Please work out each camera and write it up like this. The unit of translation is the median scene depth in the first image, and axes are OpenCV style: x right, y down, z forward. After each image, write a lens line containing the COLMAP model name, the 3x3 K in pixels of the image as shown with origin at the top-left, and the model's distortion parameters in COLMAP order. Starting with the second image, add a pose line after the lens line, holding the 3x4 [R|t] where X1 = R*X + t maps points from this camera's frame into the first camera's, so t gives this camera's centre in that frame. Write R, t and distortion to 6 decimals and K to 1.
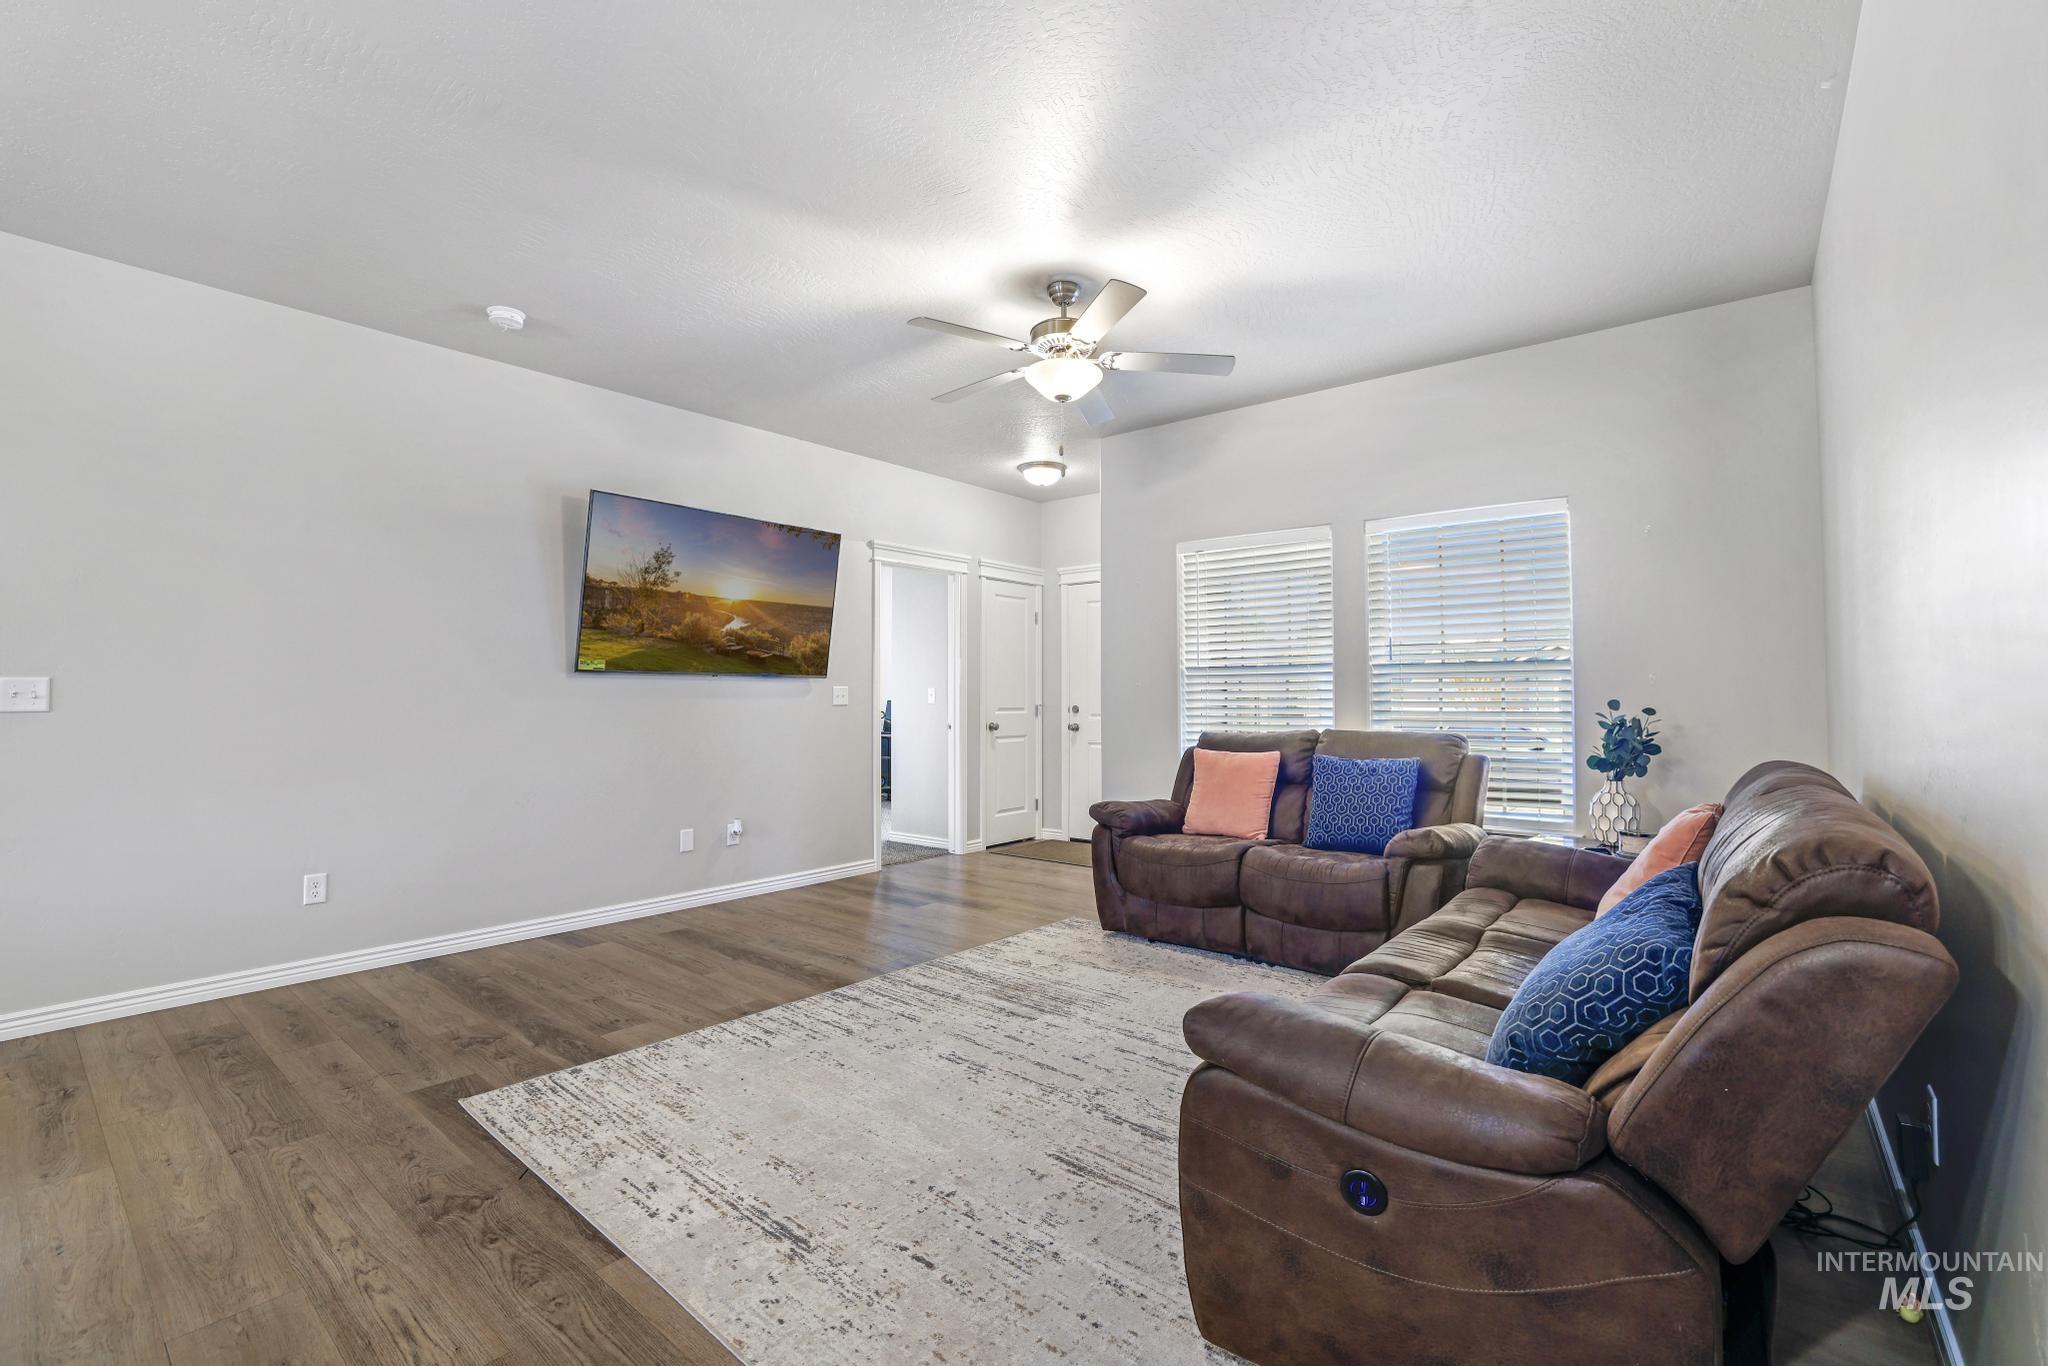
lens RADIAL K [[890.5, 0, 1029.4], [0, 890.5, 675.4], [0, 0, 1]] dist [-0.028190, 0.005054]
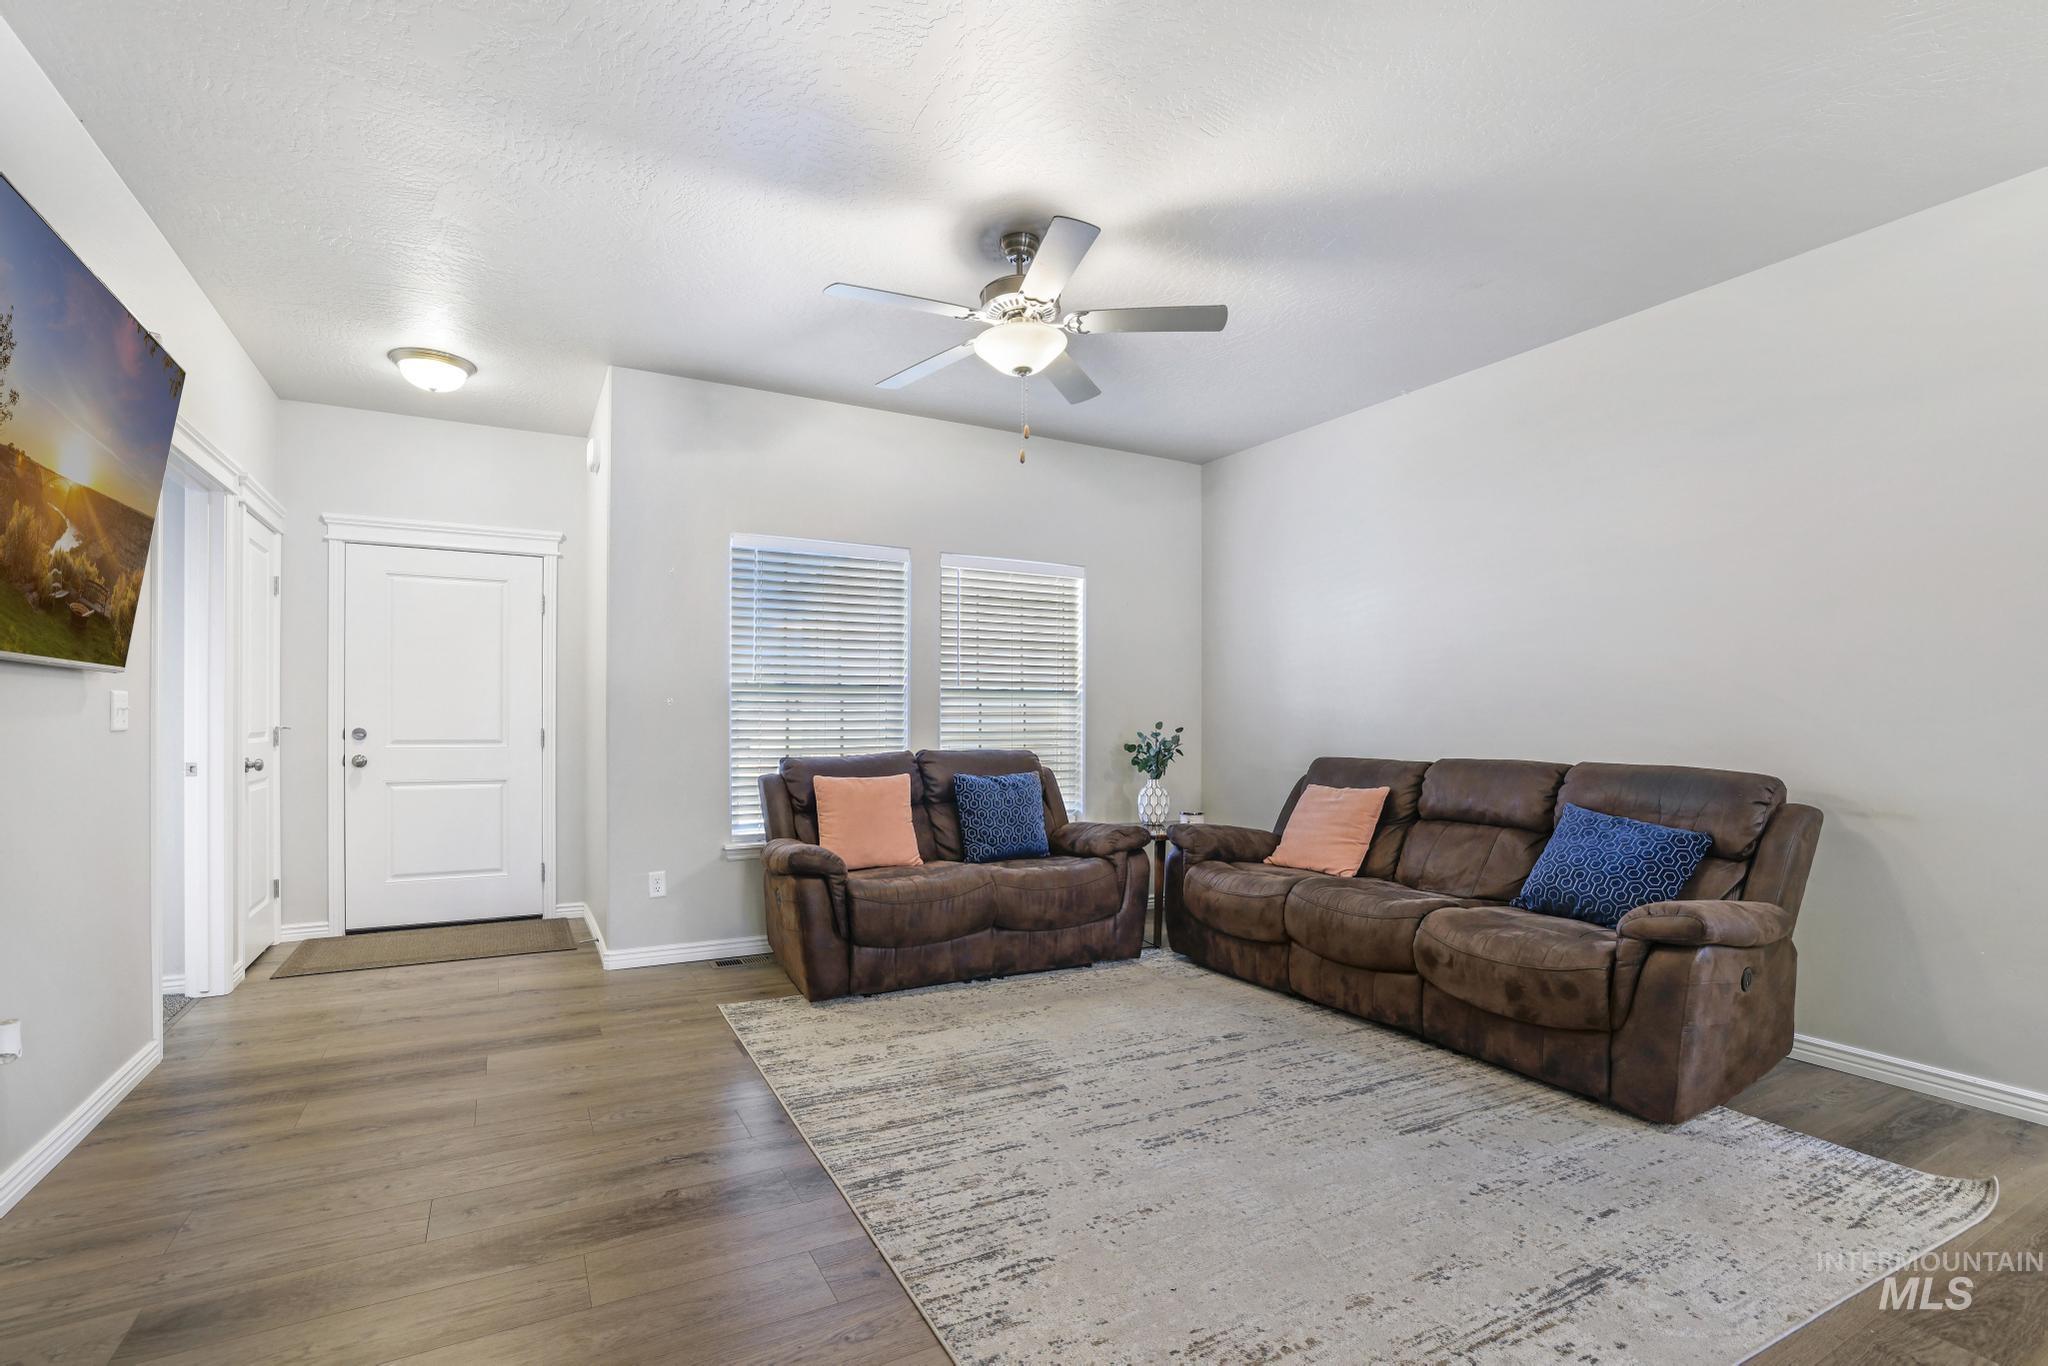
lens RADIAL K [[890.5, 0, 995.9], [0, 890.5, 709.2], [0, 0, 1]] dist [-0.028190, 0.005054]
pose [[0.390193, 0.015766, 0.920598, -0.761879], [-0.027920, 0.999596, -0.005285, 0.020959], [-0.920310, -0.023641, 0.390475, 0.670155]]
